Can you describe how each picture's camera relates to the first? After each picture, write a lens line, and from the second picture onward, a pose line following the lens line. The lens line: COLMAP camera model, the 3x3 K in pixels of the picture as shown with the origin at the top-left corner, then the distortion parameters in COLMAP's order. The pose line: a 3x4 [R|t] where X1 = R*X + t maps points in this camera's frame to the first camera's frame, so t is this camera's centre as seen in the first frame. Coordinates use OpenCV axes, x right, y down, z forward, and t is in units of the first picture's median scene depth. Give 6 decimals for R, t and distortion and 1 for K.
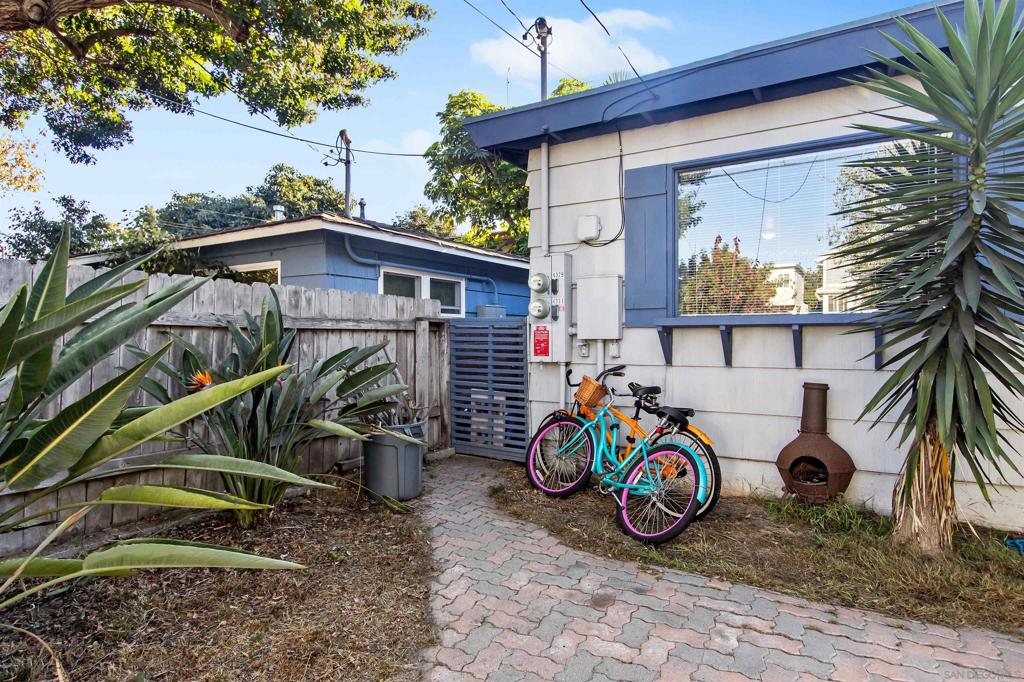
lens RADIAL K [[591.9, 0, 501.7], [0, 591.9, 339.9], [0, 0, 1]] dist [0.018082, -0.000985]
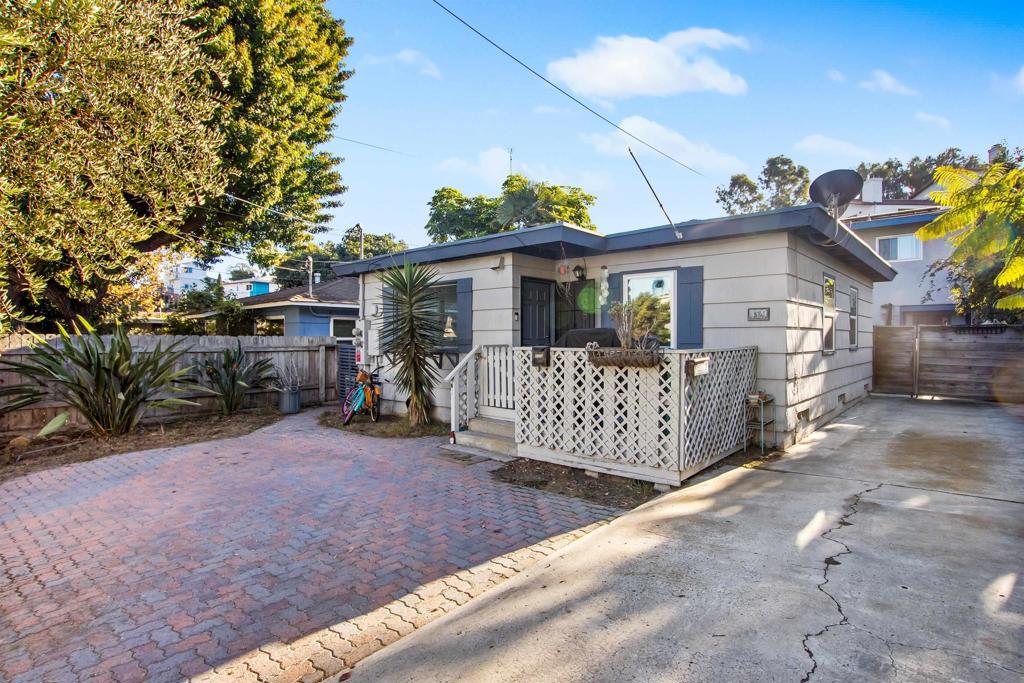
lens RADIAL K [[532.0, 0, 505.3], [0, 532.0, 345.7], [0, 0, 1]] dist [0.003649, 0.000101]
pose [[0.982842, 0.006225, -0.184342, 1.086747], [-0.004122, 0.999922, 0.011787, -0.068702], [0.184401, -0.010825, 0.982791, -1.064039]]
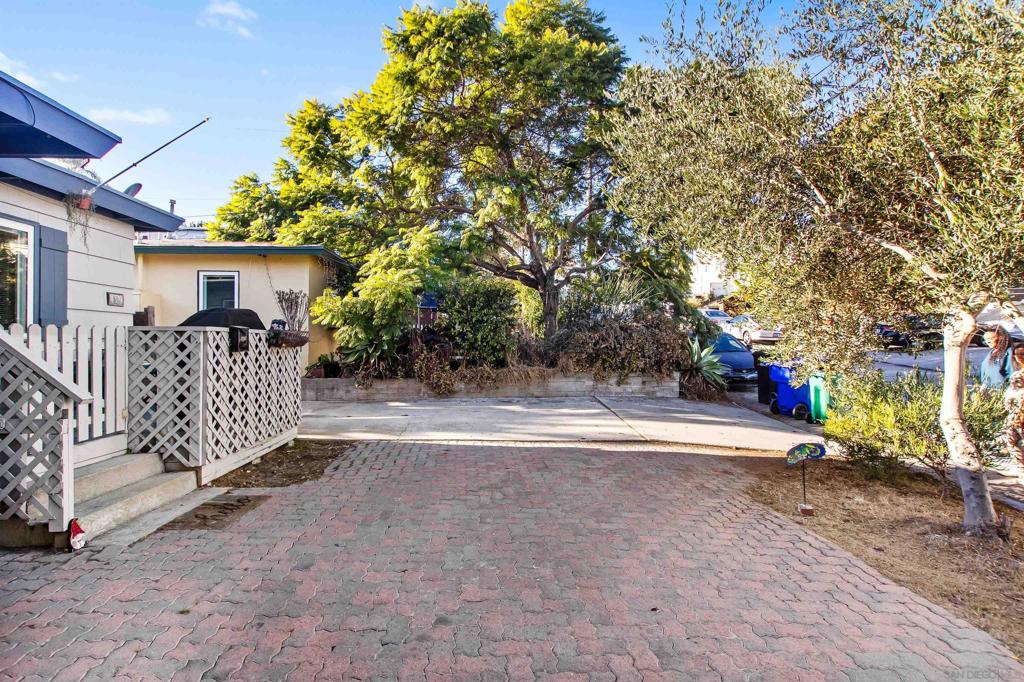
lens RADIAL K [[472.9, 0, 504.3], [0, 472.9, 338.4], [0, 0, 1]] dist [0.002802, 0.000036]
pose [[-0.553151, 0.012213, 0.832991, -0.128344], [0.004794, 0.999923, -0.011477, -0.015181], [-0.833067, -0.002355, -0.553167, 0.307701]]
